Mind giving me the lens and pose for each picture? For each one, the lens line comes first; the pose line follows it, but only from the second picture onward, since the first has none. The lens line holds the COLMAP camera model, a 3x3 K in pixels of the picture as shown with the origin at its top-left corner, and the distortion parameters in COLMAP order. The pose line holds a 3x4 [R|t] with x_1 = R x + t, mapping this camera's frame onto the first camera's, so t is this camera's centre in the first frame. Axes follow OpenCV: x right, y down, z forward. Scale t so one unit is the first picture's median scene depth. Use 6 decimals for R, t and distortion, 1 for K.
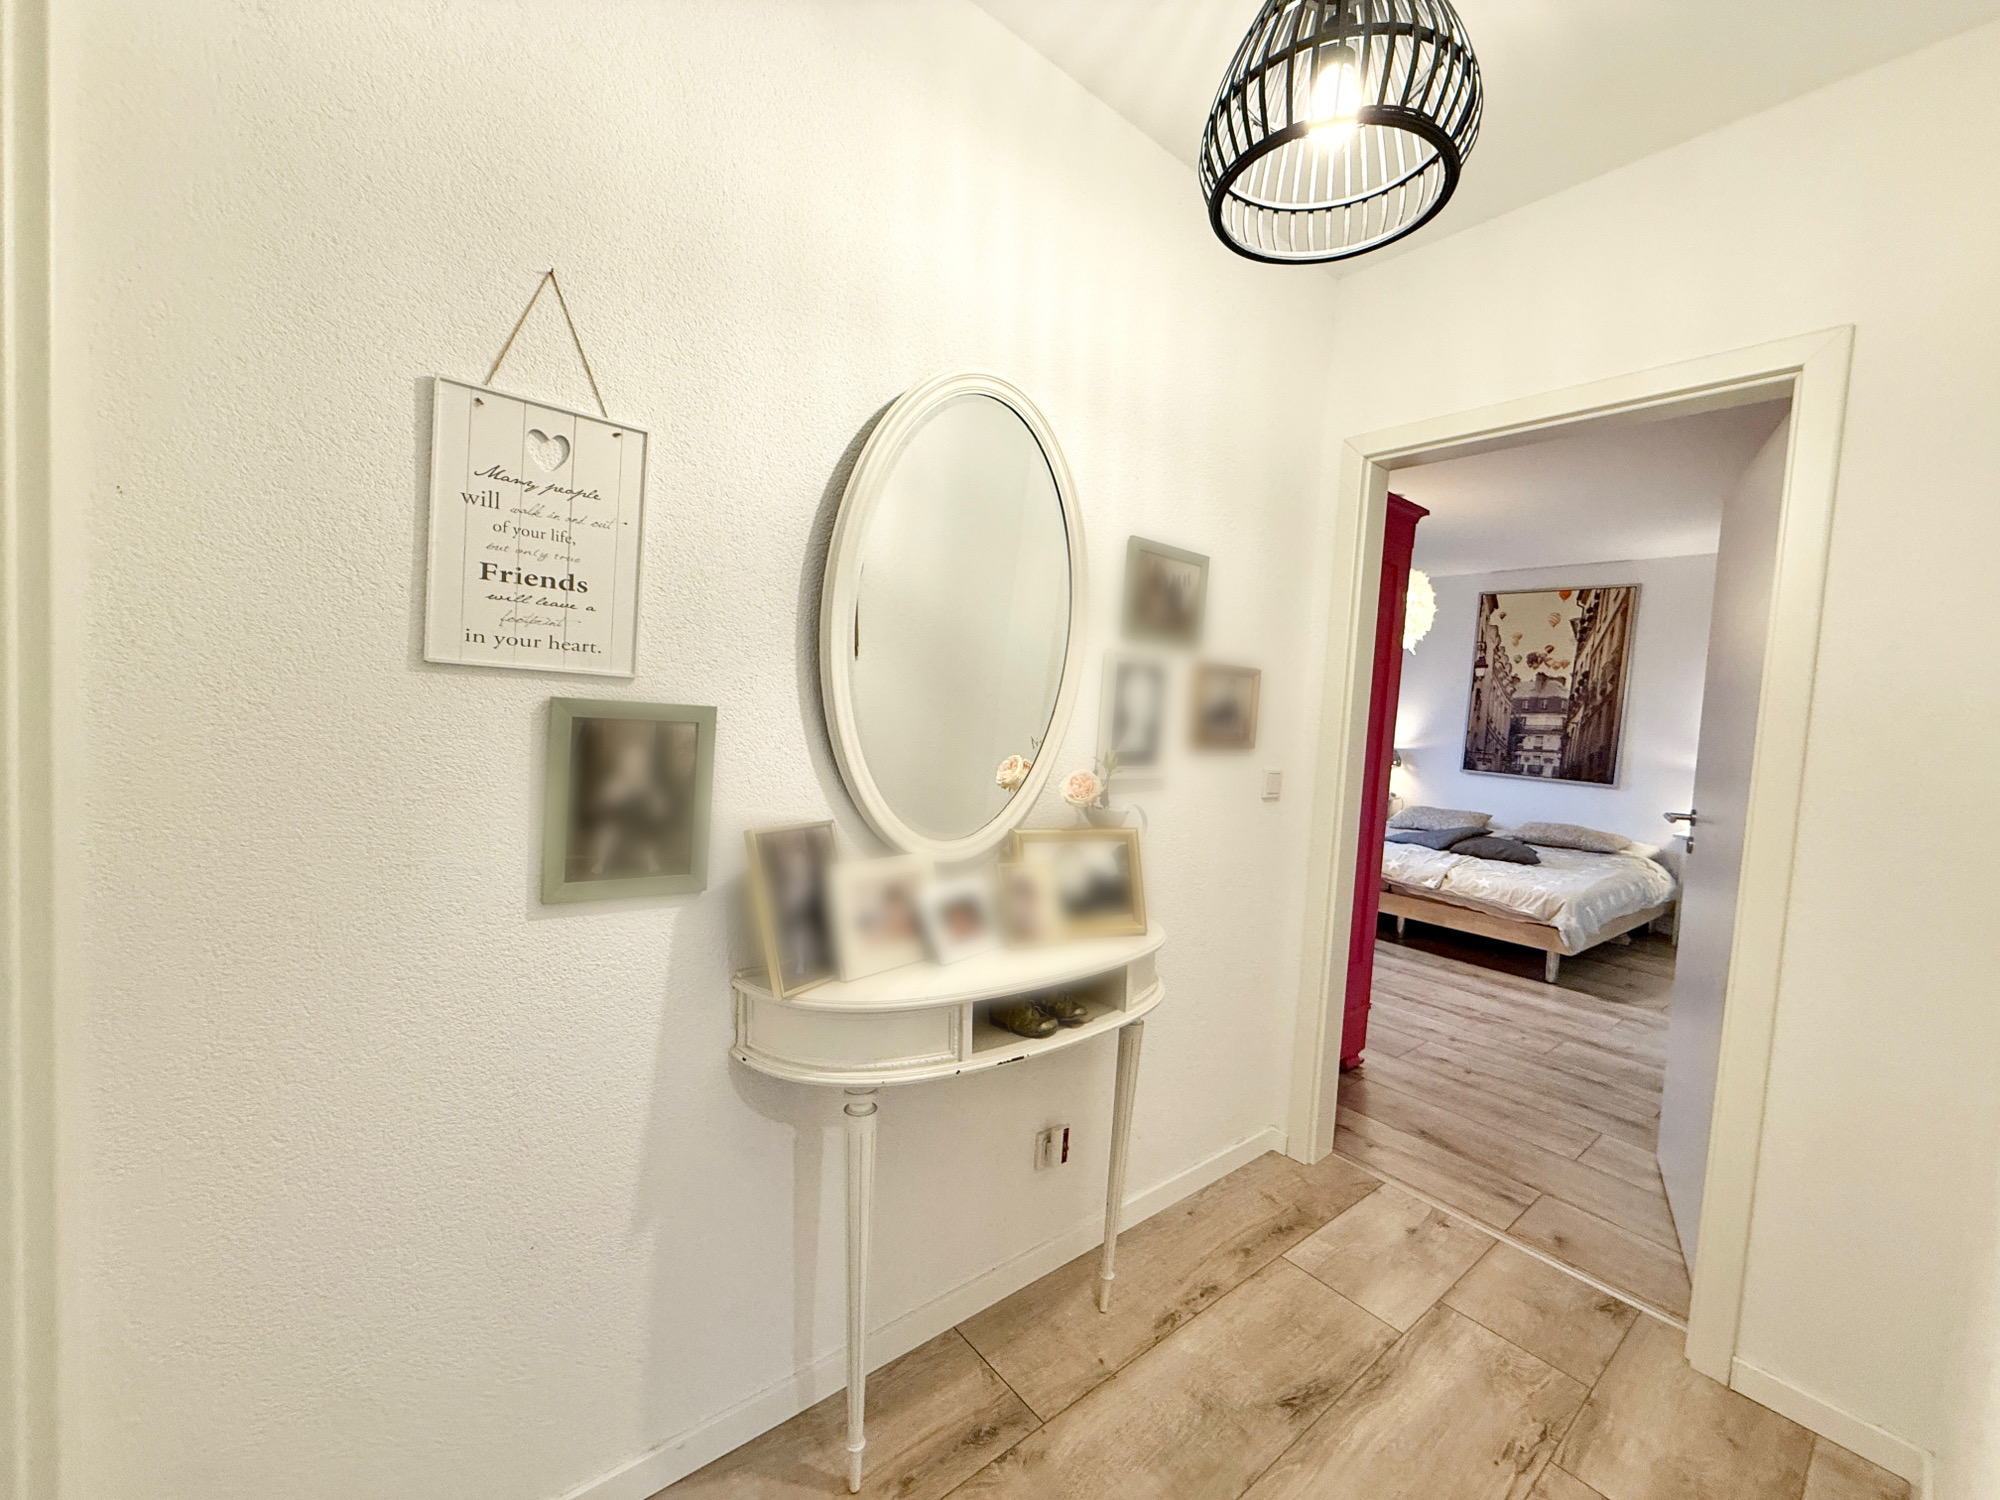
lens RADIAL K [[791.0, 0, 995.7], [0, 791.0, 745.8], [0, 0, 1]] dist [0.001377, 0.000133]
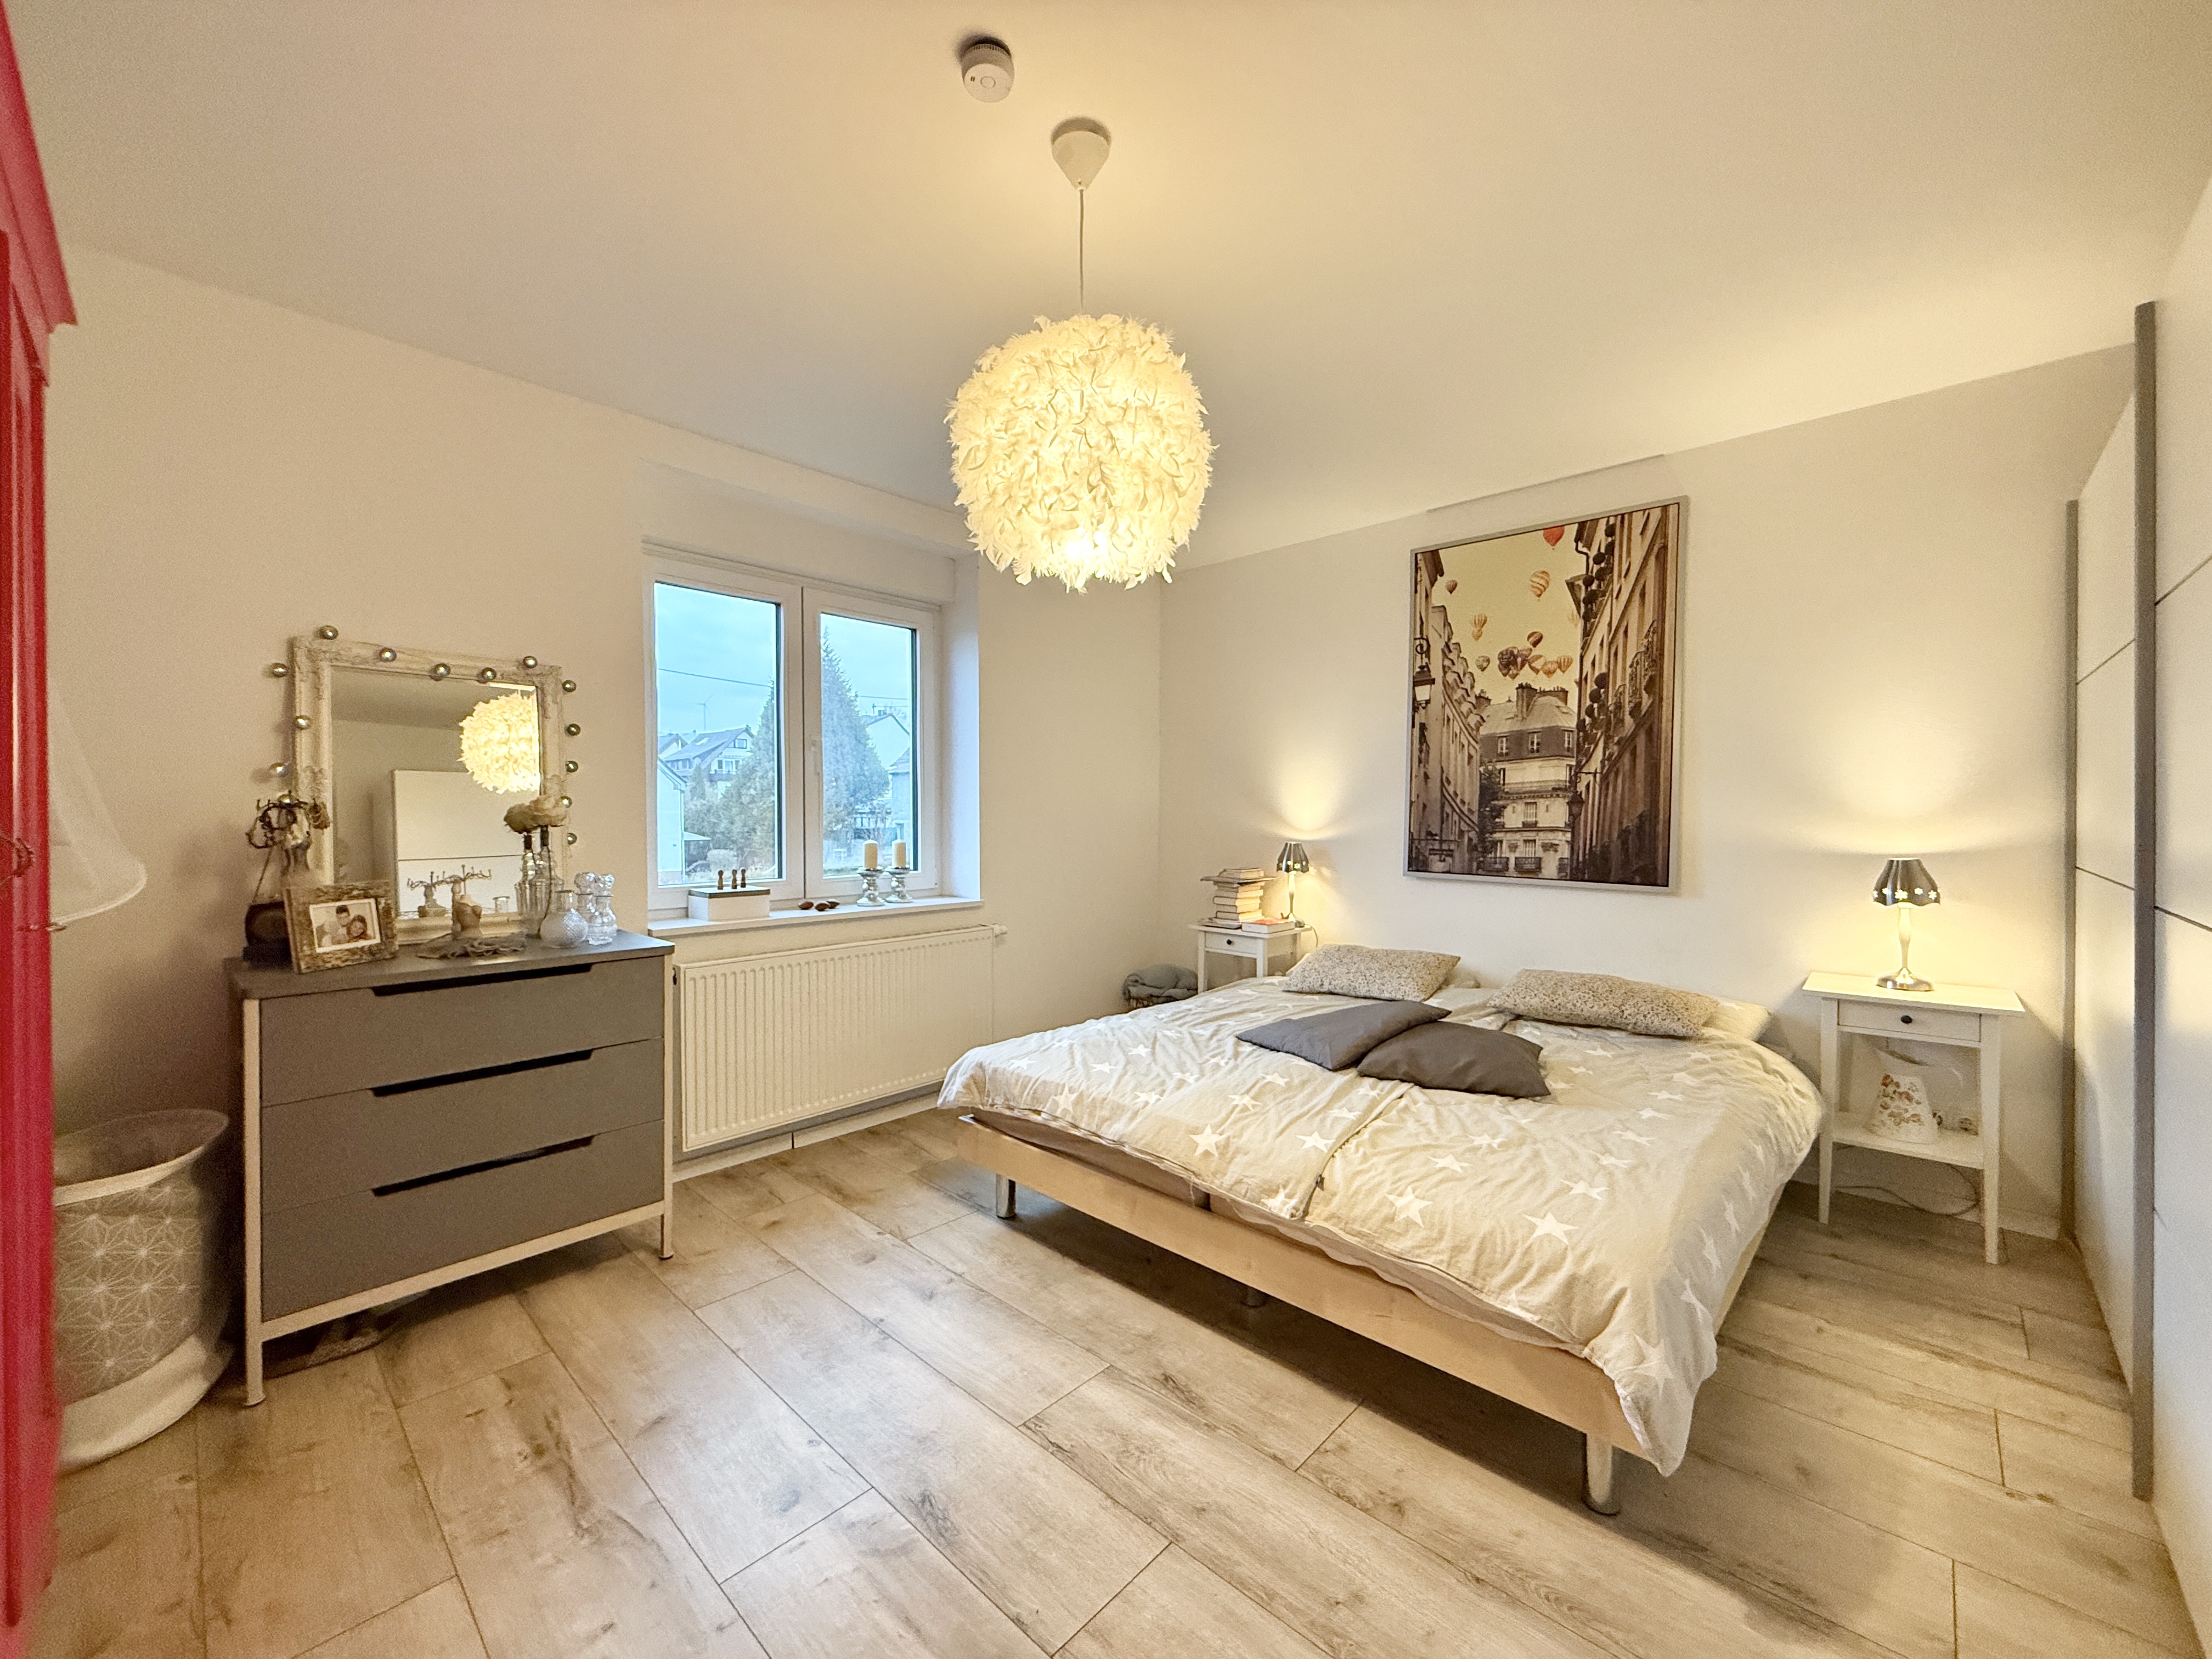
lens RADIAL K [[883.3, 0, 1094.2], [0, 883.3, 821.5], [0, 0, 1]] dist [-0.000609, -0.000320]
pose [[0.989588, -0.058427, 0.131538, 0.325967], [0.063133, 0.997496, -0.031889, 0.001058], [-0.129345, 0.039862, 0.990798, 0.461916]]
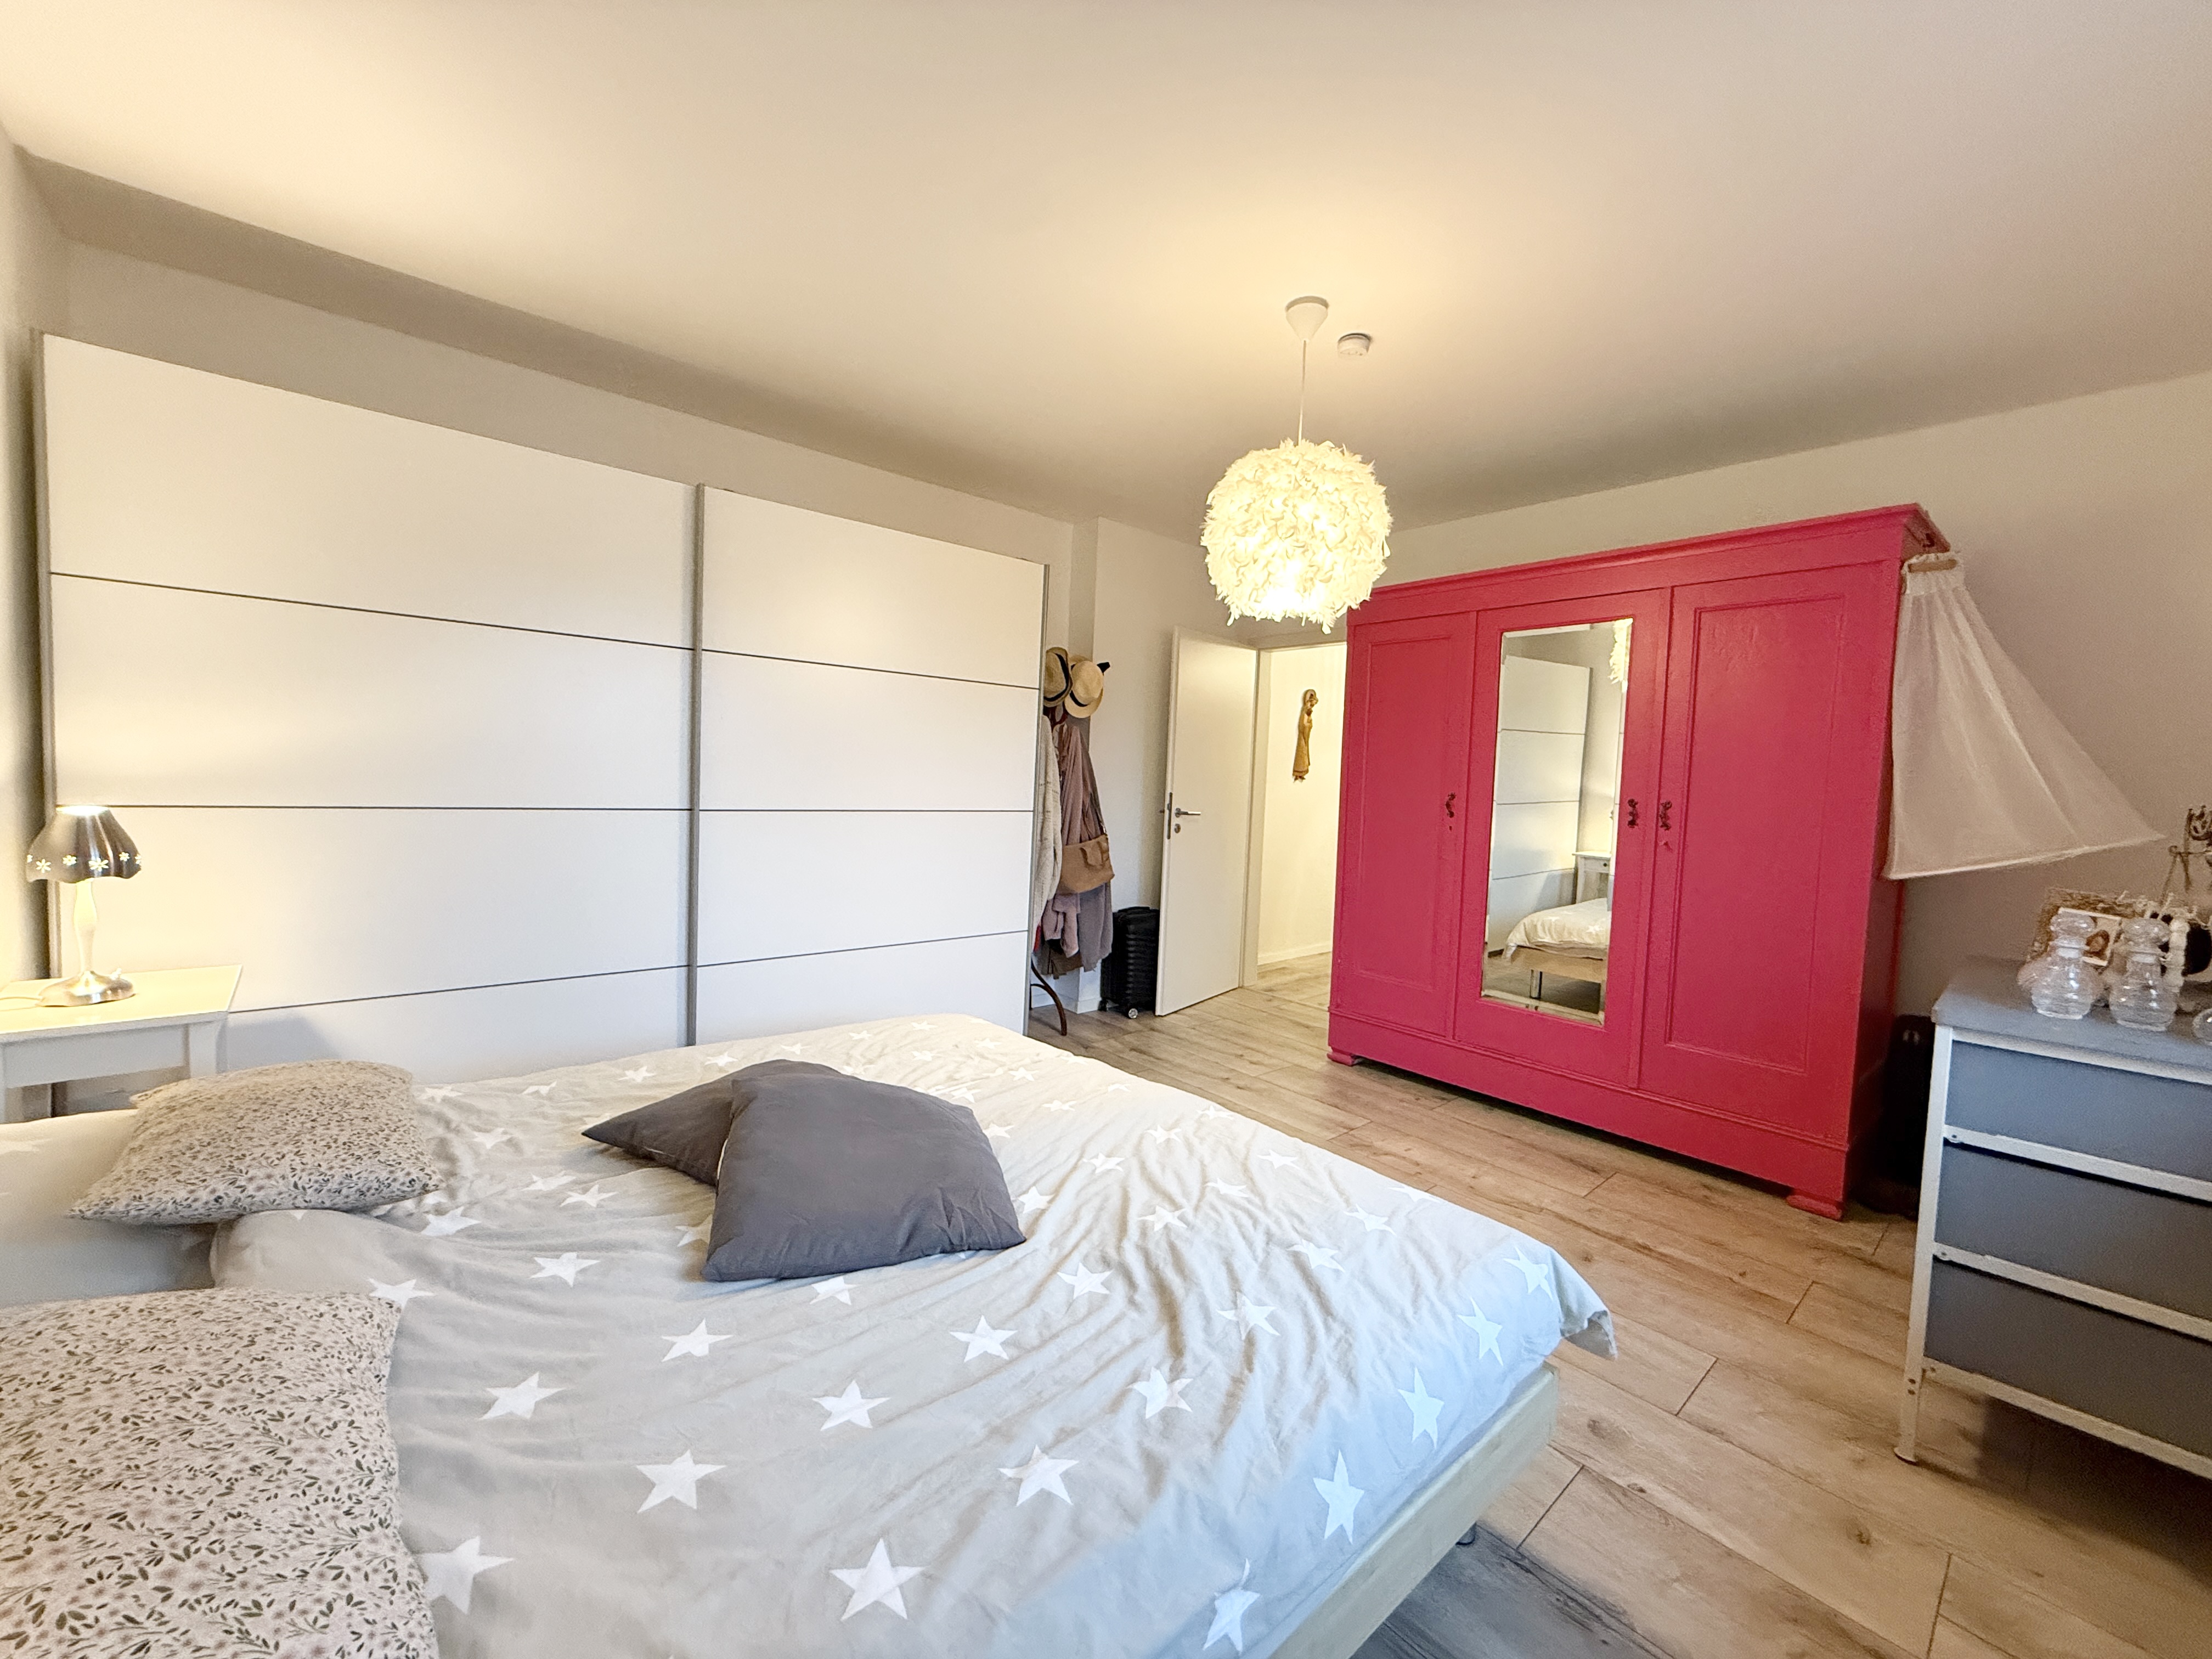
lens RADIAL K [[883.3, 0, 1117.9], [0, 883.3, 827.2], [0, 0, 1]] dist [-0.000609, -0.000320]
pose [[-0.993215, -0.100183, -0.059060, 0.464155], [-0.106021, 0.988719, 0.105800, -0.025814], [0.047794, 0.111344, -0.992632, 1.179292]]
